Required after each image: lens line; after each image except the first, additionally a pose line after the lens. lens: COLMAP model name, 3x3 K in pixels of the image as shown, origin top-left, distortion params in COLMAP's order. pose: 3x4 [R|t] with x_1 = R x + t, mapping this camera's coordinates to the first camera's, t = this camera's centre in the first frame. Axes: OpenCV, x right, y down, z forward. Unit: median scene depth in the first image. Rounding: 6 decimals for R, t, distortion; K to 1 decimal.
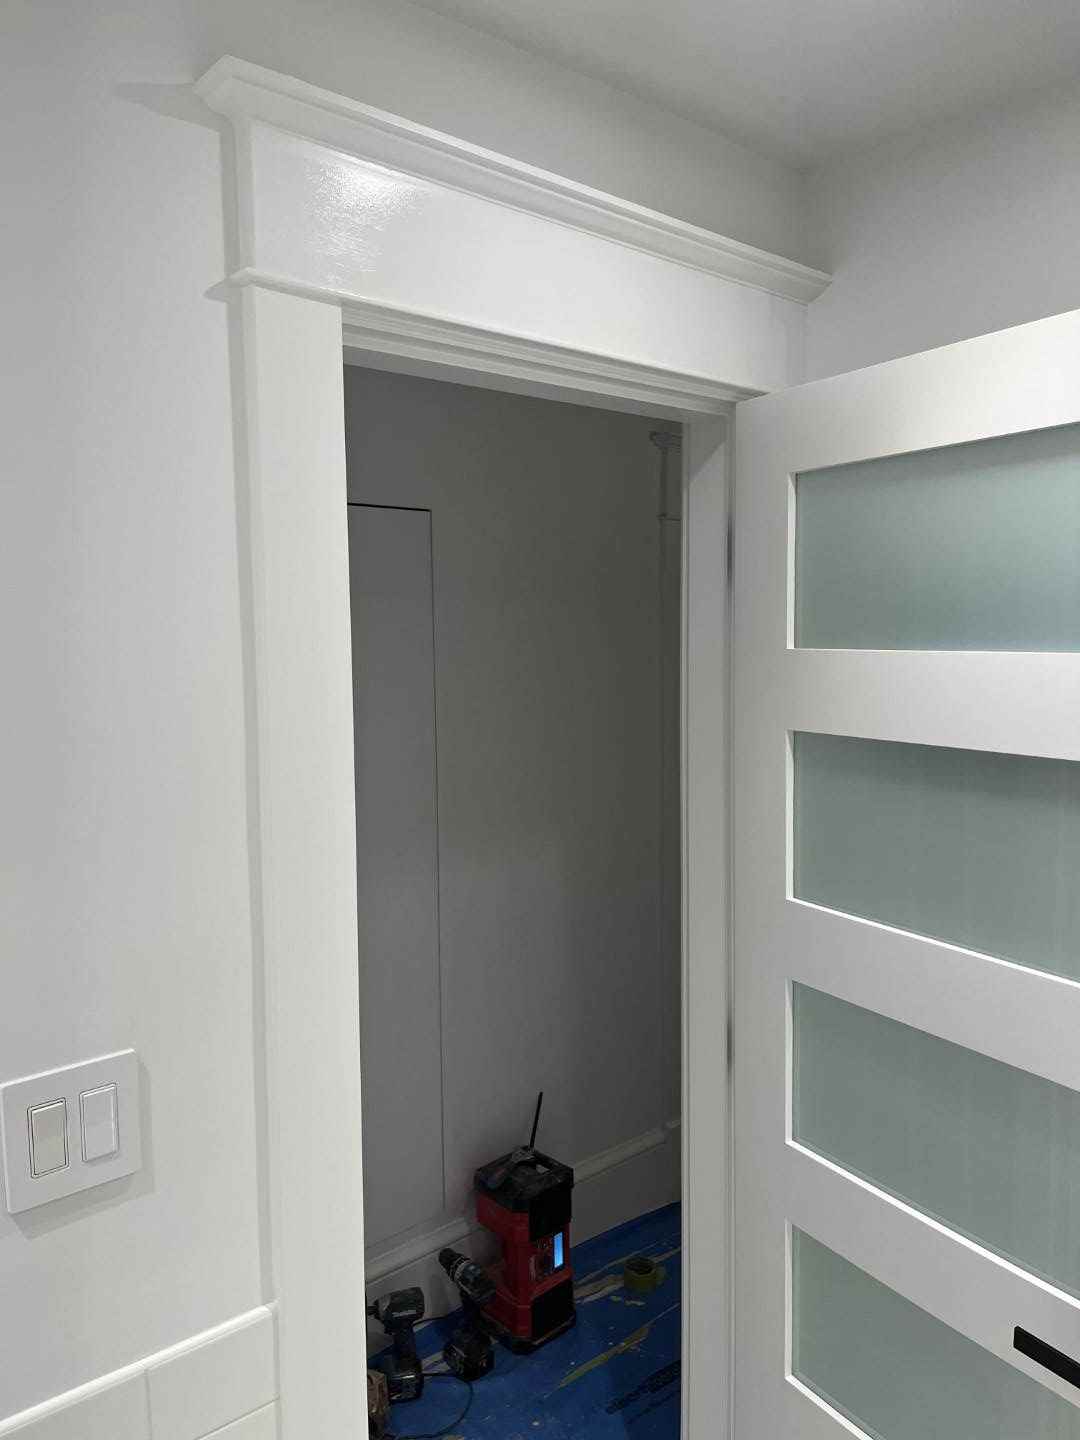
lens RADIAL K [[1102.6, 0, 543.7], [0, 1102.6, 720.7], [0, 0, 1]] dist [0.054718, -0.071938]
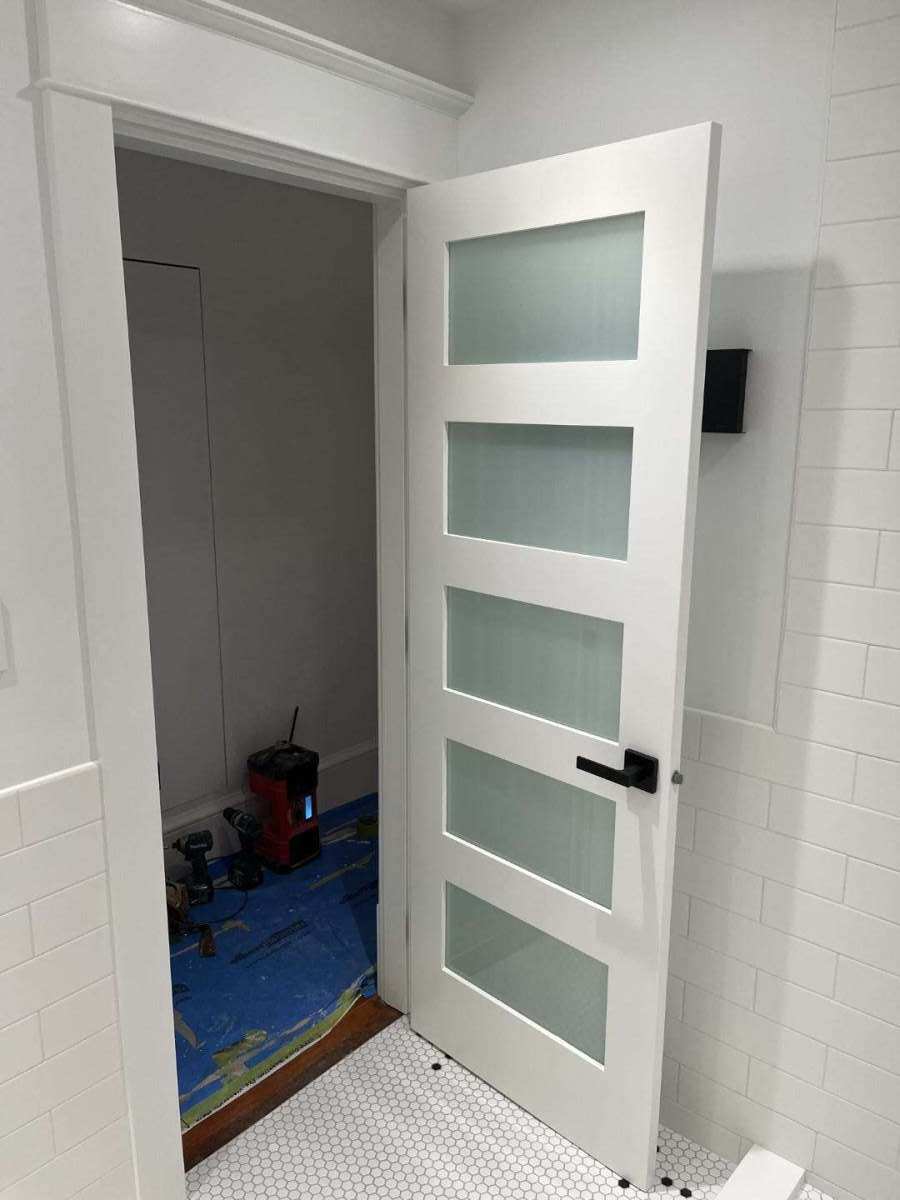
lens RADIAL K [[918.9, 0, 428.2], [0, 918.9, 591.7], [0, 0, 1]] dist [0.054718, -0.071938]
pose [[0.994045, -0.018116, 0.107458, 0.046954], [0.005706, 0.993385, 0.114692, 0.066803], [-0.108824, -0.113396, 0.987572, -0.174914]]
